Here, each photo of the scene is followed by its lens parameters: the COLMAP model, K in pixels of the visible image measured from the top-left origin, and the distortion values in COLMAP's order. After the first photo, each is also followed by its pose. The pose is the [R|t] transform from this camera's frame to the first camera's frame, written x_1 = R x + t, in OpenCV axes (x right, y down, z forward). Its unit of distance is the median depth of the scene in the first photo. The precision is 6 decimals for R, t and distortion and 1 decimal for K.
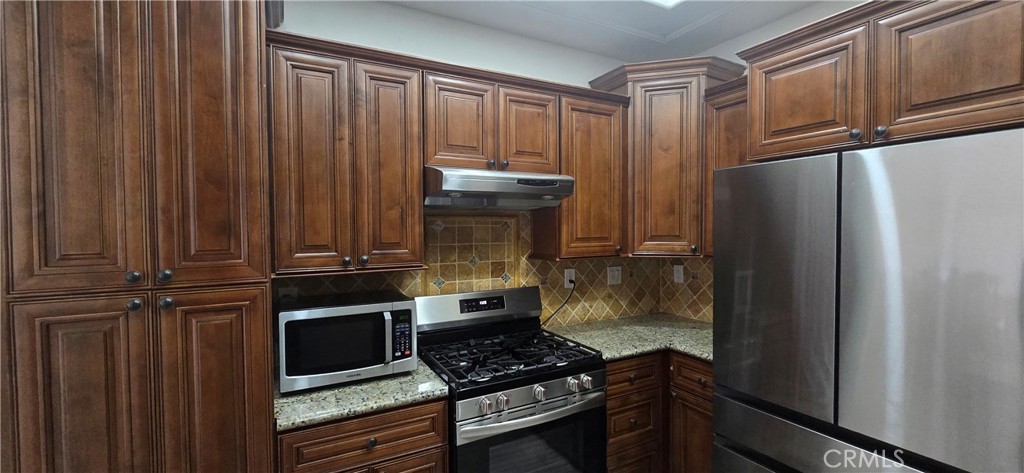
lens RADIAL K [[418.0, 0, 513.3], [0, 418.0, 239.0], [0, 0, 1]] dist [-0.002940, -0.000272]
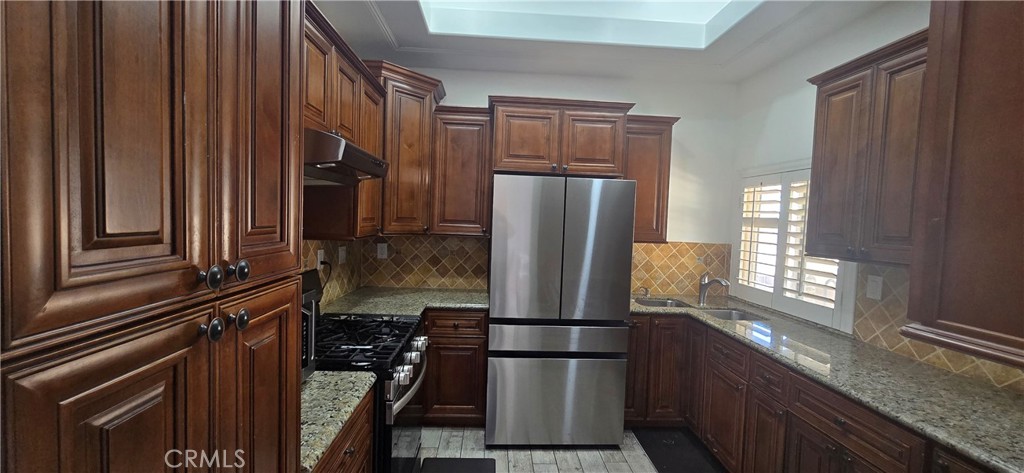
lens RADIAL K [[418.0, 0, 513.3], [0, 418.0, 239.0], [0, 0, 1]] dist [-0.002940, -0.000272]
pose [[0.432019, -0.022643, 0.901580, -0.630250], [-0.015253, 0.999358, 0.032407, 0.010353], [-0.901736, -0.027752, 0.431396, 0.224150]]
